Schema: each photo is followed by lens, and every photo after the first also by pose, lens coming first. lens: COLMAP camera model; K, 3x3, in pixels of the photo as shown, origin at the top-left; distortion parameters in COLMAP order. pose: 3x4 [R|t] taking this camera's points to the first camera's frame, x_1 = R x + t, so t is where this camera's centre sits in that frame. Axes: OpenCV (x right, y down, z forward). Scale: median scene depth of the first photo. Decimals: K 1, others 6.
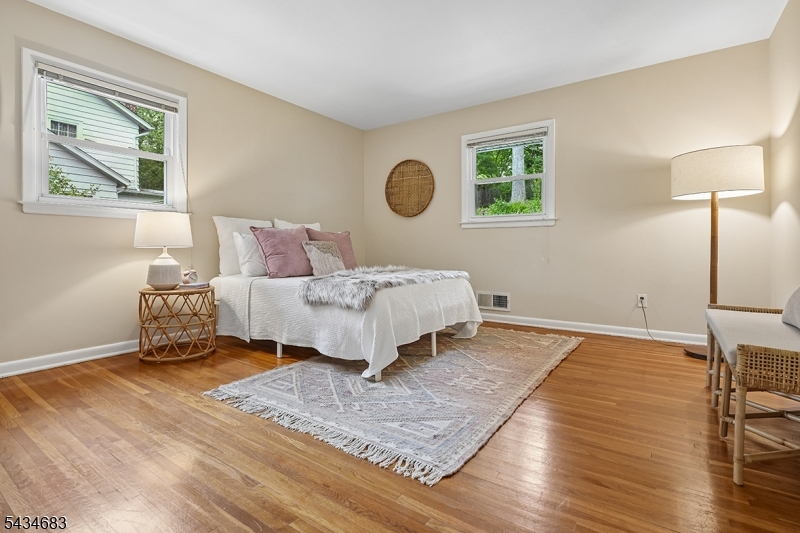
lens RADIAL K [[361.7, 0, 405.9], [0, 361.7, 250.8], [0, 0, 1]] dist [-0.005017, 0.000799]
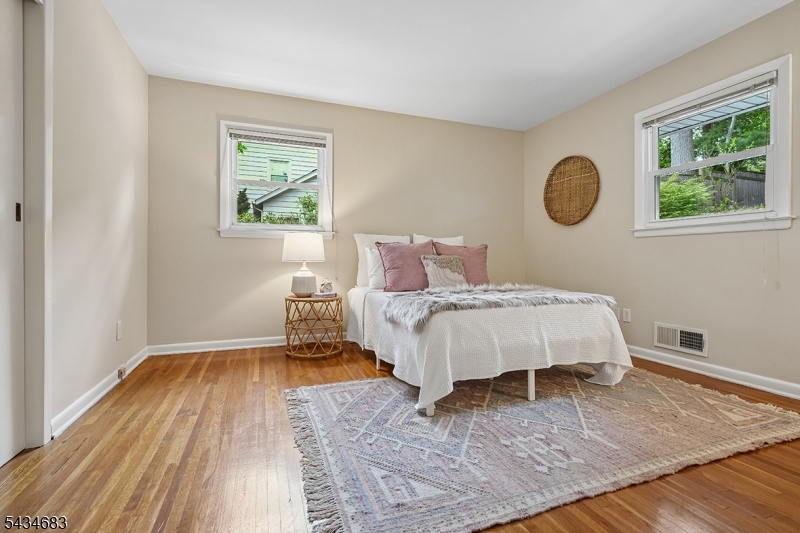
lens RADIAL K [[361.7, 0, 400.1], [0, 361.7, 263.2], [0, 0, 1]] dist [-0.005017, 0.000799]
pose [[0.836103, 0.006463, -0.548534, 0.256168], [-0.006922, 0.999975, 0.001231, -0.008675], [0.548529, 0.002768, 0.836127, 0.168106]]
